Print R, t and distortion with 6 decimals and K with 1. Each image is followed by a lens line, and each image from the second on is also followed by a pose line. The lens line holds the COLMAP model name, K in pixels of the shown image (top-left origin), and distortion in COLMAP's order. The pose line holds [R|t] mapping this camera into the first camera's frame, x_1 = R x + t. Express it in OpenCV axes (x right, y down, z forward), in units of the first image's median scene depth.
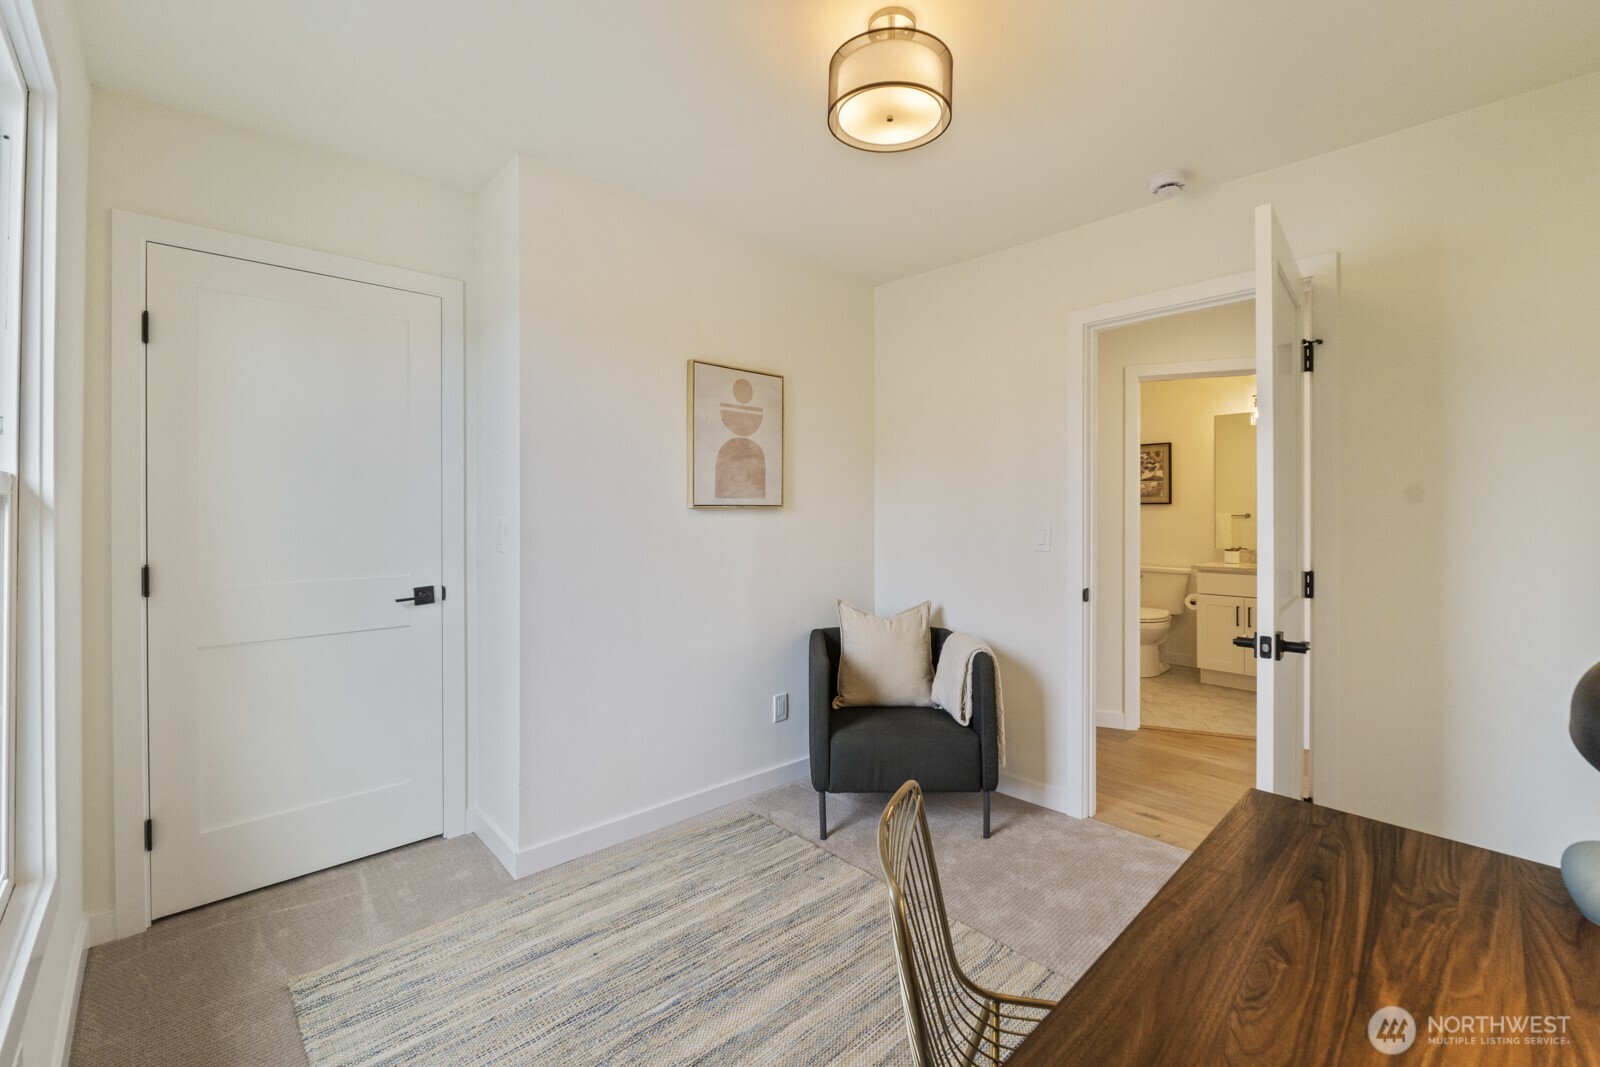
lens RADIAL K [[670.8, 0, 802.6], [0, 670.8, 512.3], [0, 0, 1]] dist [-0.009079, -0.000095]
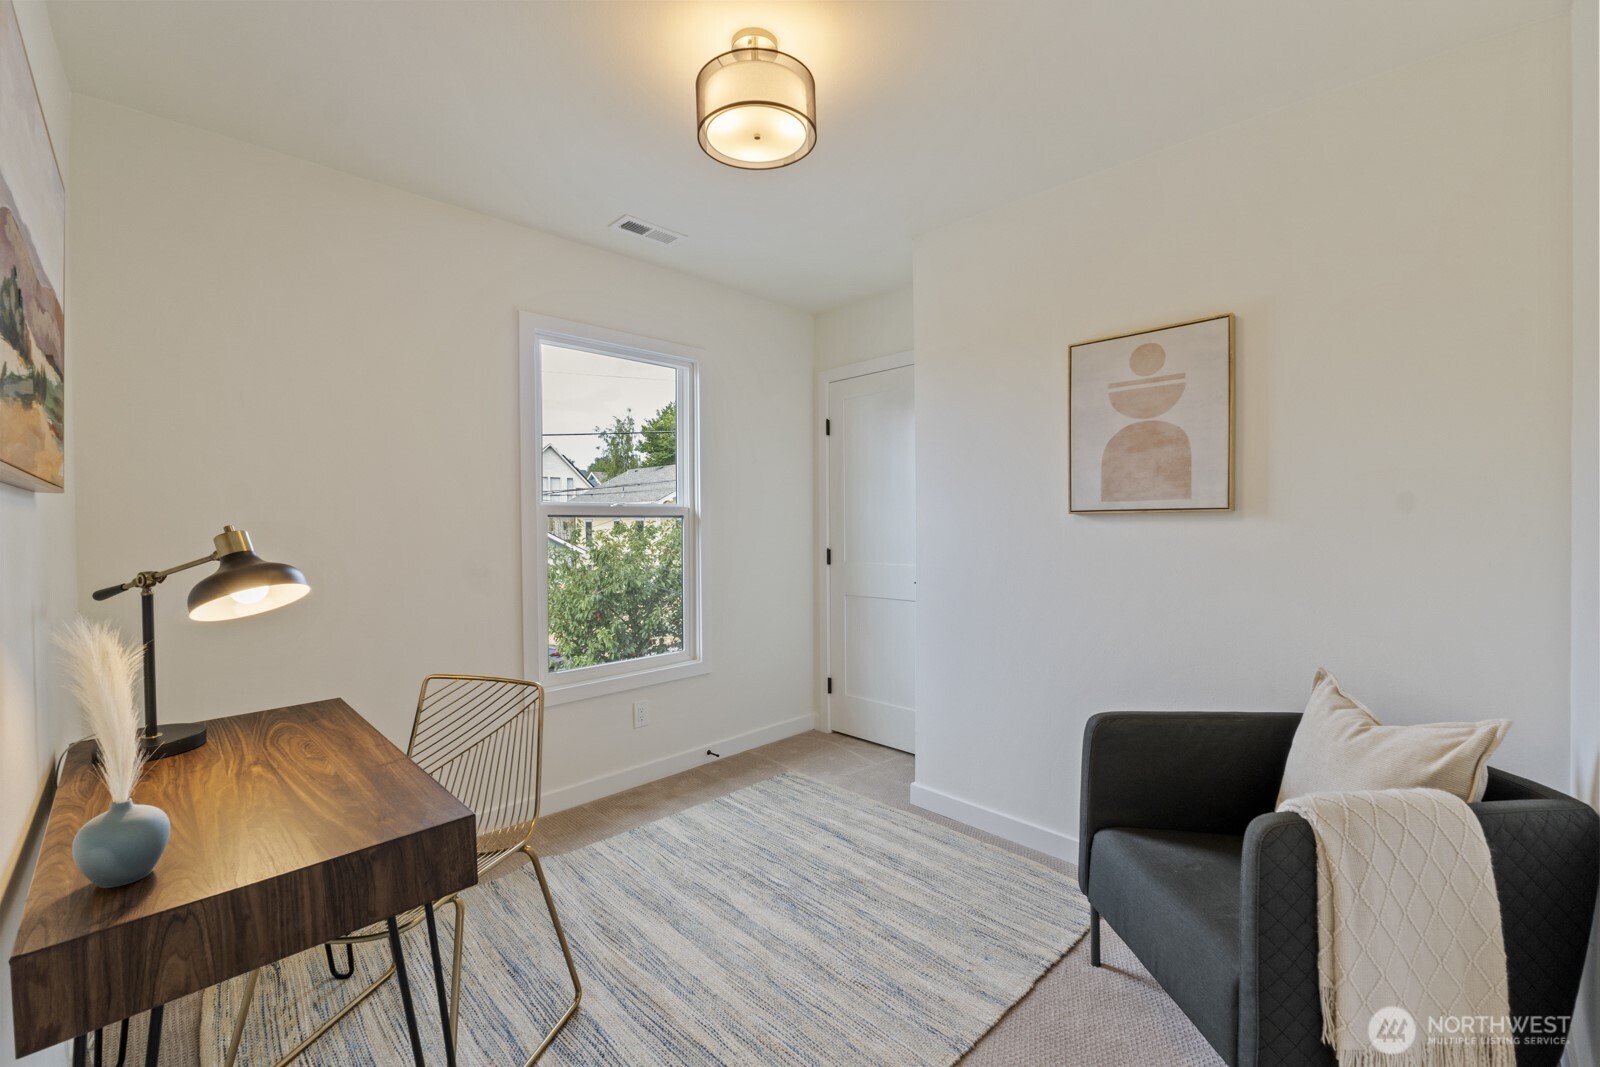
lens RADIAL K [[663.6, 0, 800.0], [0, 663.6, 533.5], [0, 0, 1]] dist [-0.000444, -0.000004]
pose [[0.022618, 0.014818, -0.999634, 0.974544], [0.004466, 0.999879, 0.014923, 0.005895], [0.999734, -0.004802, 0.022550, 0.871121]]
